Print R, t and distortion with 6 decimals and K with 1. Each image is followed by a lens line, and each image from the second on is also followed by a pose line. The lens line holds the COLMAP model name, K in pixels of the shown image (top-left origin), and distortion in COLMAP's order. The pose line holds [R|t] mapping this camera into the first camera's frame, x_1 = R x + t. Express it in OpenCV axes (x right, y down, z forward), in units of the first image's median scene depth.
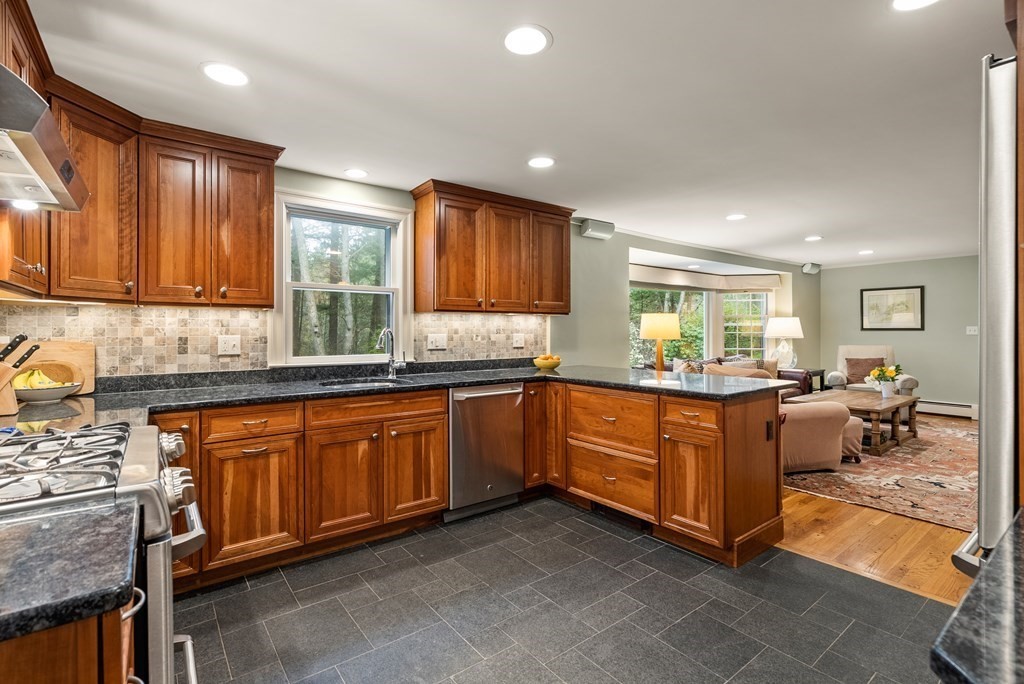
lens RADIAL K [[475.0, 0, 508.4], [0, 475.0, 329.8], [0, 0, 1]] dist [-0.002871, 0.000422]
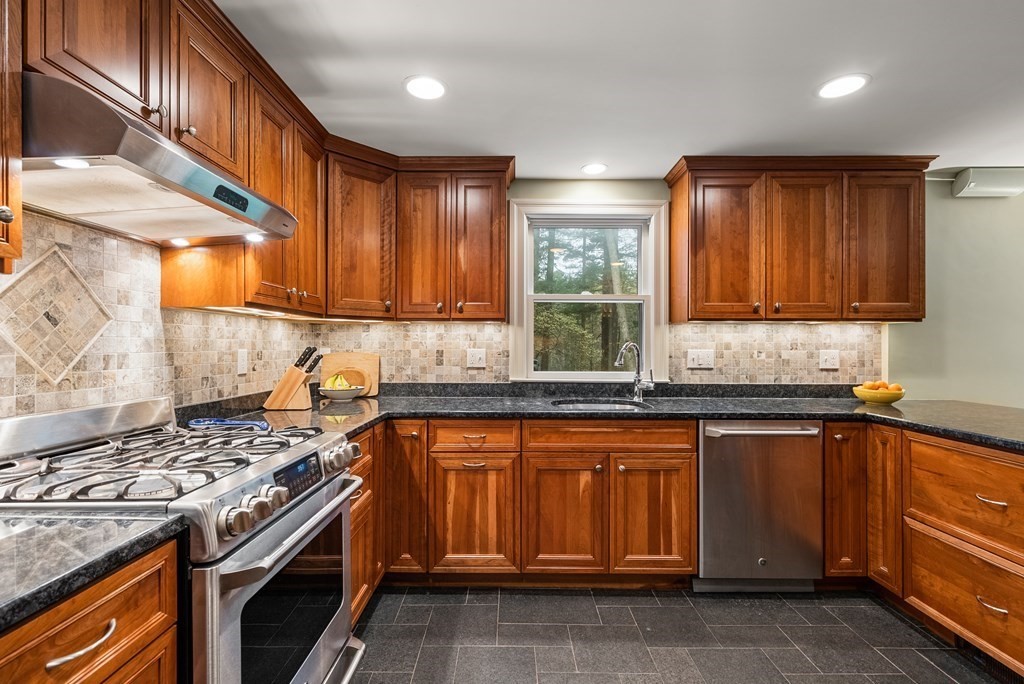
lens RADIAL K [[473.0, 0, 509.1], [0, 473.0, 343.4], [0, 0, 1]] dist [-0.002833, 0.001643]
pose [[0.793973, 0.000736, -0.607953, 0.091448], [-0.003043, 0.999992, -0.002763, 0.001961], [0.607946, 0.004044, 0.793968, 0.189715]]
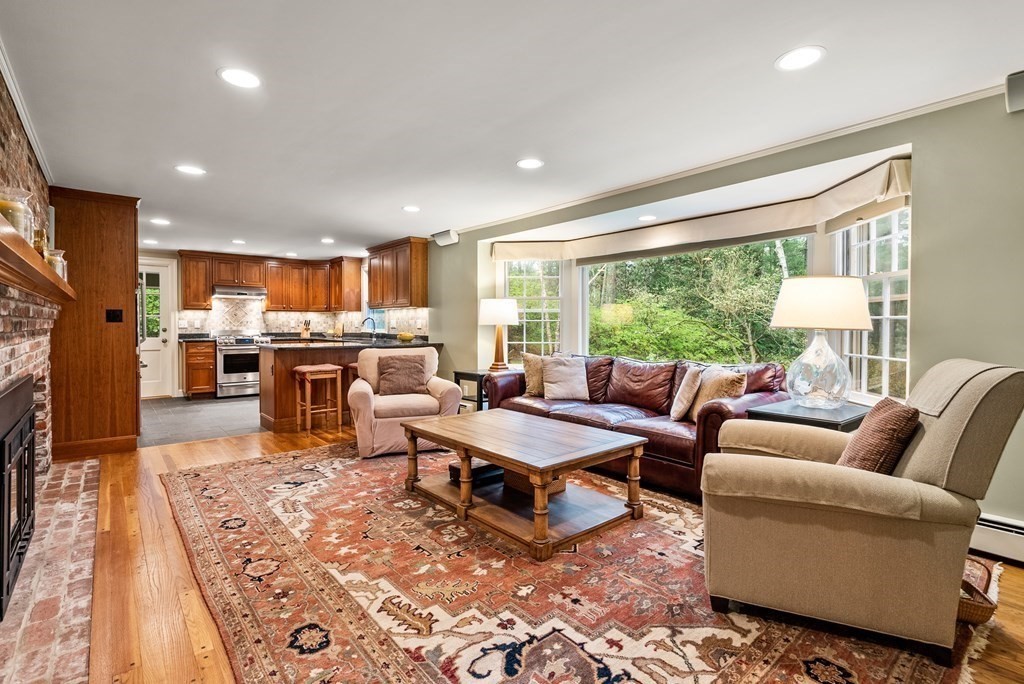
lens RADIAL K [[470.0, 0, 507.0], [0, 470.0, 327.8], [0, 0, 1]] dist [-0.006007, 0.001217]
pose [[0.058794, 0.009483, -0.998225, 2.086194], [0.000359, 0.999955, 0.009521, 0.025656], [0.998270, -0.000918, 0.058788, 1.550481]]
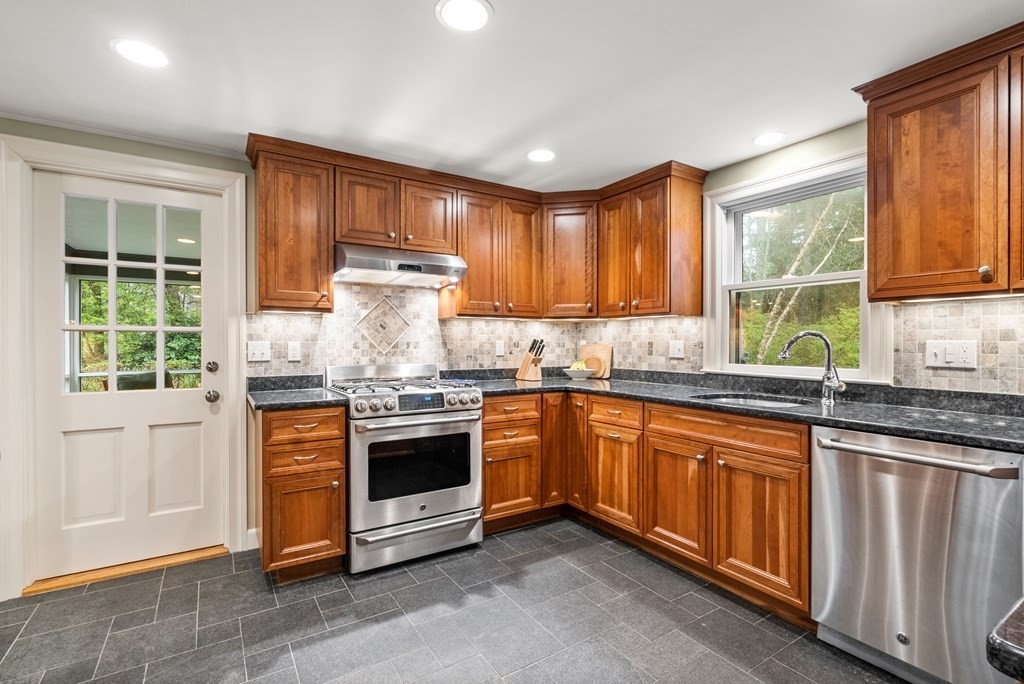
lens RADIAL K [[473.0, 0, 509.1], [0, 473.0, 343.4], [0, 0, 1]] dist [-0.002833, 0.001643]
pose [[-0.081577, 0.004983, -0.996655, 0.499292], [0.000840, 0.999987, 0.004931, 0.010881], [0.996667, -0.000435, -0.081580, 0.612346]]
